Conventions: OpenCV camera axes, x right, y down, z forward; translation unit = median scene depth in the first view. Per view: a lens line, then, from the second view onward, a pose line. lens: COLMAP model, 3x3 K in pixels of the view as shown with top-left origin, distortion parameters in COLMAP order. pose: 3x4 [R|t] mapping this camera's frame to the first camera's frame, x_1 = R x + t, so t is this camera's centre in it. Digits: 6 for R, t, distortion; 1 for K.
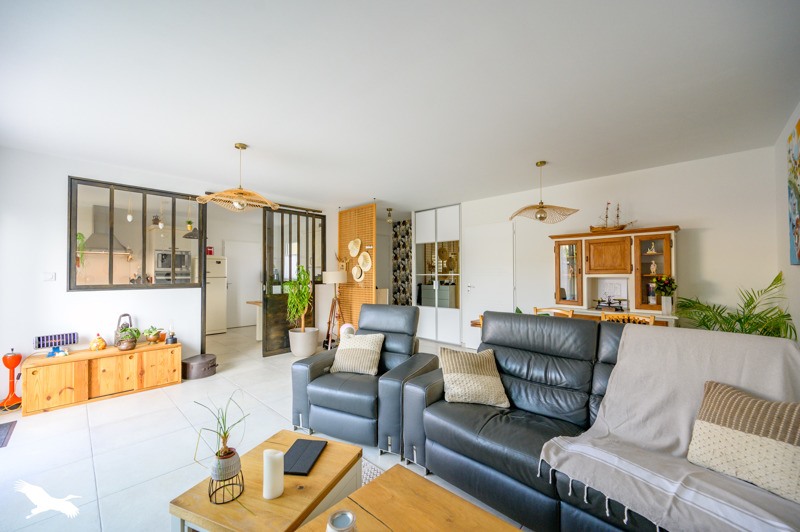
lens RADIAL K [[315.4, 0, 398.5], [0, 315.4, 269.2], [0, 0, 1]] dist [-0.000607, -0.000223]
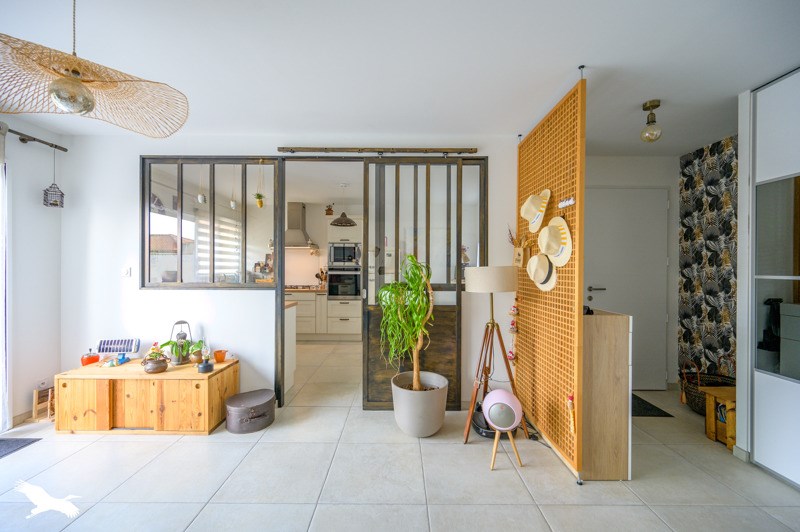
lens RADIAL K [[315.4, 0, 398.5], [0, 315.4, 269.2], [0, 0, 1]] dist [-0.000607, -0.000223]
pose [[0.688766, 0.007311, -0.724947, 0.044020], [0.004294, 0.999890, 0.014164, 0.003809], [0.724971, -0.012868, 0.688659, 0.577675]]
